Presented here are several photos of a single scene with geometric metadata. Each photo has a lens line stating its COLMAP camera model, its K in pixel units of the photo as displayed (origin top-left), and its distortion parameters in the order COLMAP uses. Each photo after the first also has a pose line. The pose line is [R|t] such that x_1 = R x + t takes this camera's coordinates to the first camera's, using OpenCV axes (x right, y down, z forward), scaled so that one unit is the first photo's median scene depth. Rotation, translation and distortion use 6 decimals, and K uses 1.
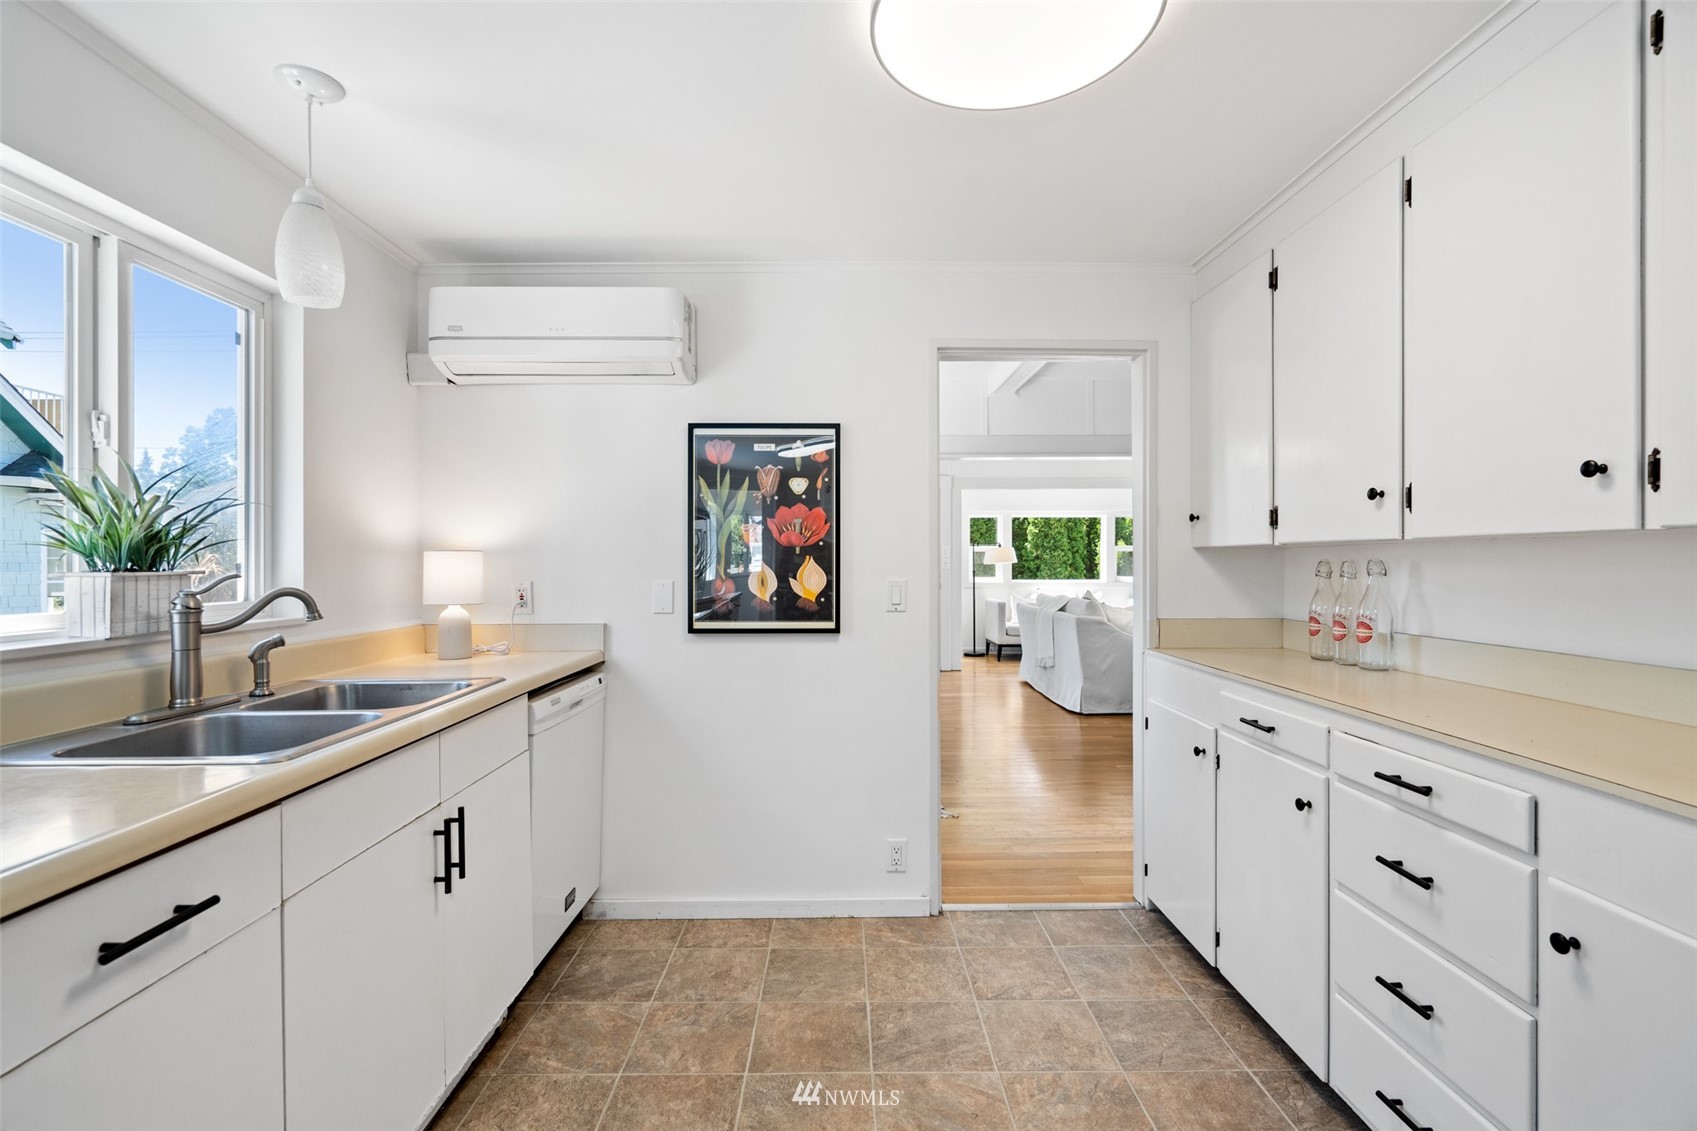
lens RADIAL K [[787.8, 0, 847.6], [0, 787.8, 566.9], [0, 0, 1]] dist [-0.003179, -0.000168]
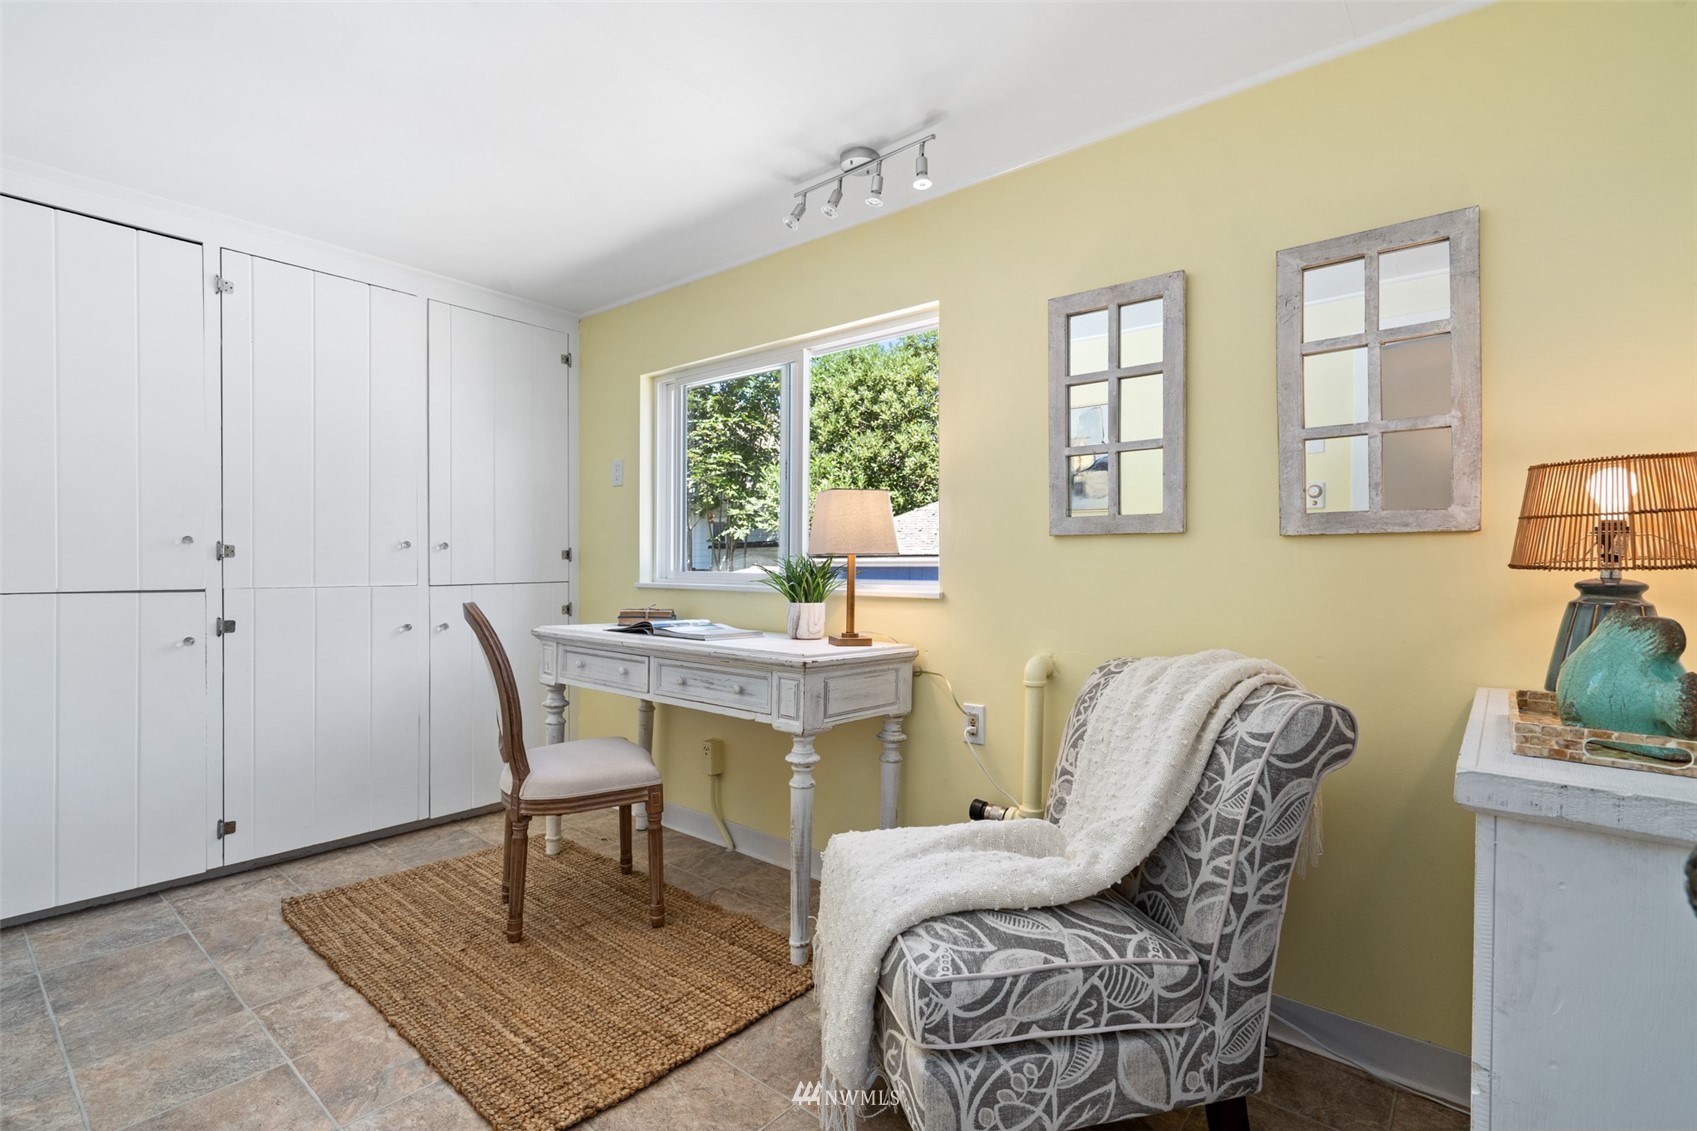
lens RADIAL K [[787.8, 0, 843.4], [0, 787.8, 564.8], [0, 0, 1]] dist [-0.003179, -0.000168]
pose [[-0.654797, 0.004938, -0.755789, 0.510011], [0.001814, 0.999986, 0.004963, 0.074652], [0.755803, 0.001879, -0.654797, 2.006331]]
